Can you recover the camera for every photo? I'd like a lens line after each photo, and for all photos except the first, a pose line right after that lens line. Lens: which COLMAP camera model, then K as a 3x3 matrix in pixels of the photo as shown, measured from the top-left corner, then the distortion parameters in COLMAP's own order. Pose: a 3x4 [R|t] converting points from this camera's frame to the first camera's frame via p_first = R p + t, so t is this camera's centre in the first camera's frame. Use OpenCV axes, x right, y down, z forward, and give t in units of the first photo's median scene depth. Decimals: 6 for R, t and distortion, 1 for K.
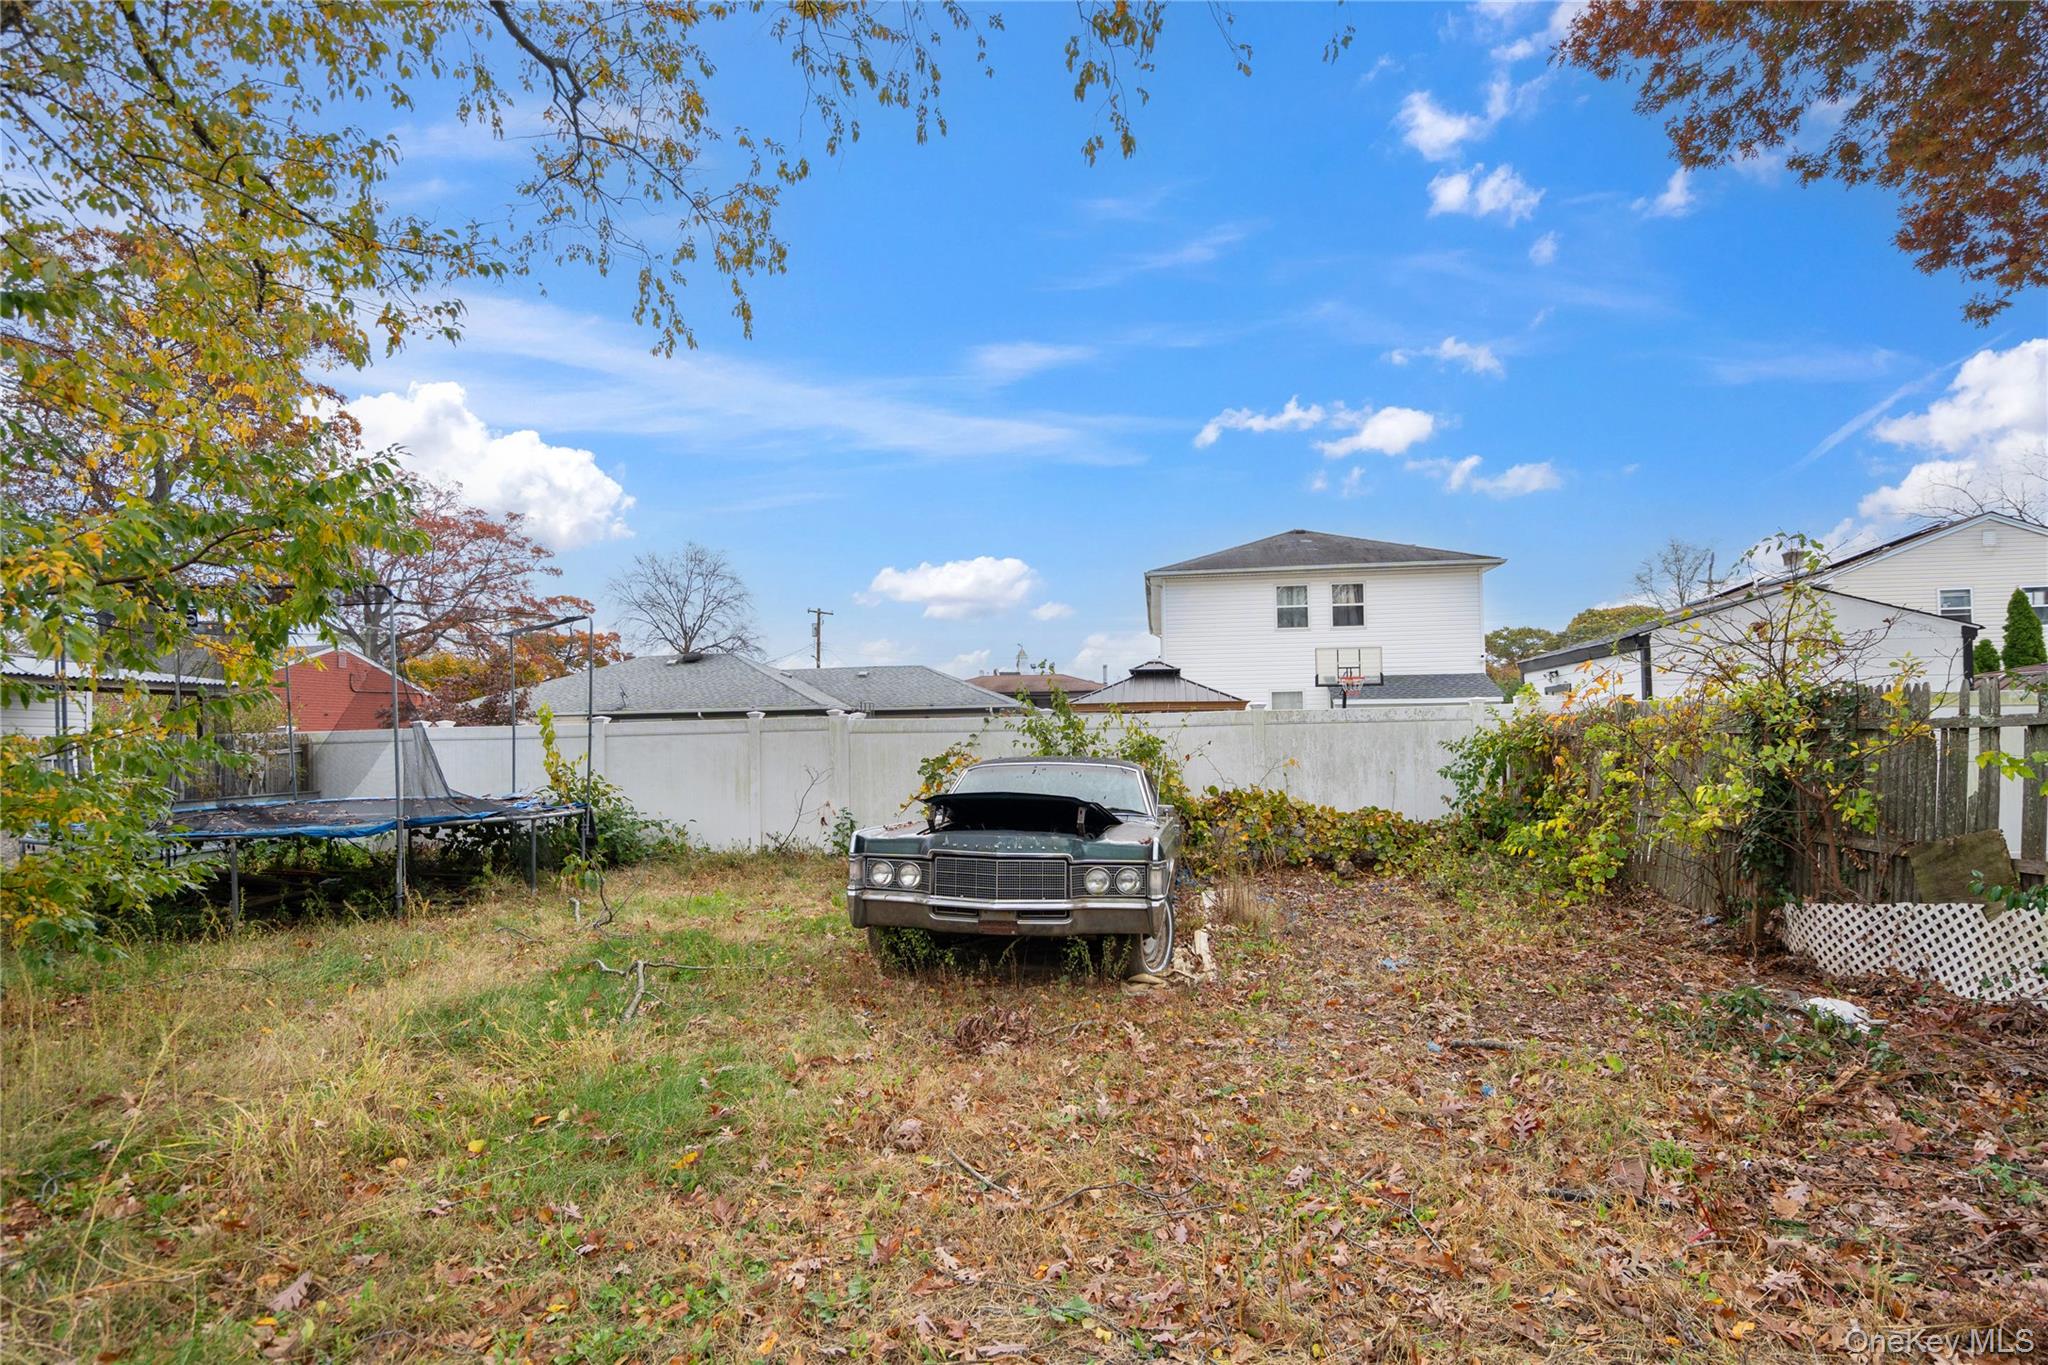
lens RADIAL K [[1005.4, 0, 1023.2], [0, 1005.4, 688.9], [0, 0, 1]] dist [0.003641, 0.000647]
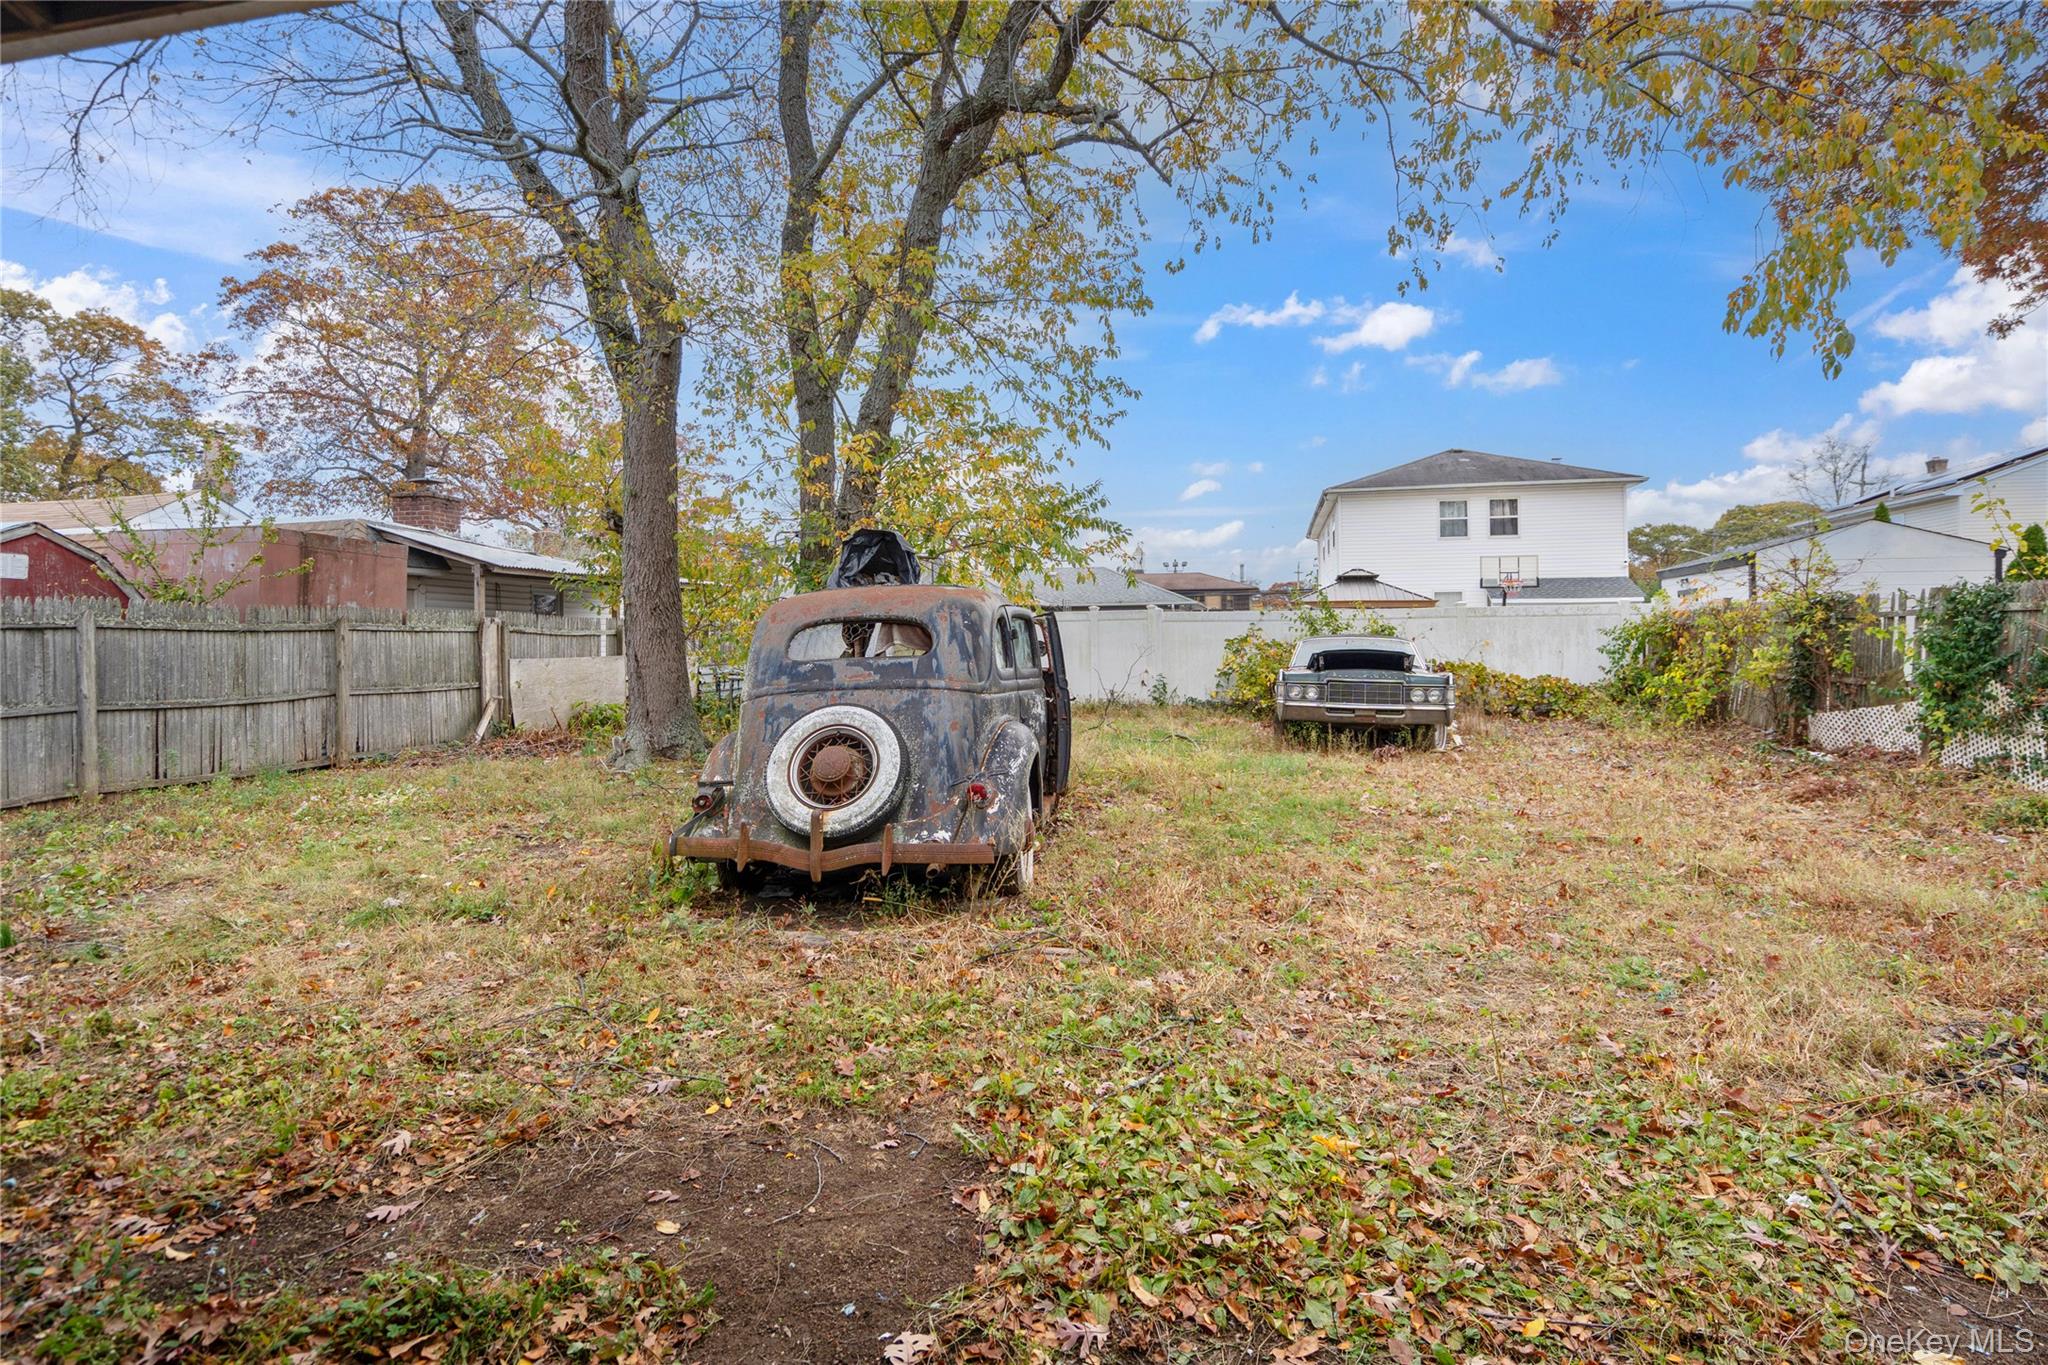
lens RADIAL K [[1005.4, 0, 1034.4], [0, 1005.4, 594.3], [0, 0, 1]] dist [0.003641, 0.000647]
pose [[0.994994, 0.003486, -0.099873, -0.257340], [-0.002611, 0.999957, 0.008889, -0.008803], [0.099900, -0.008584, 0.994960, -0.542973]]
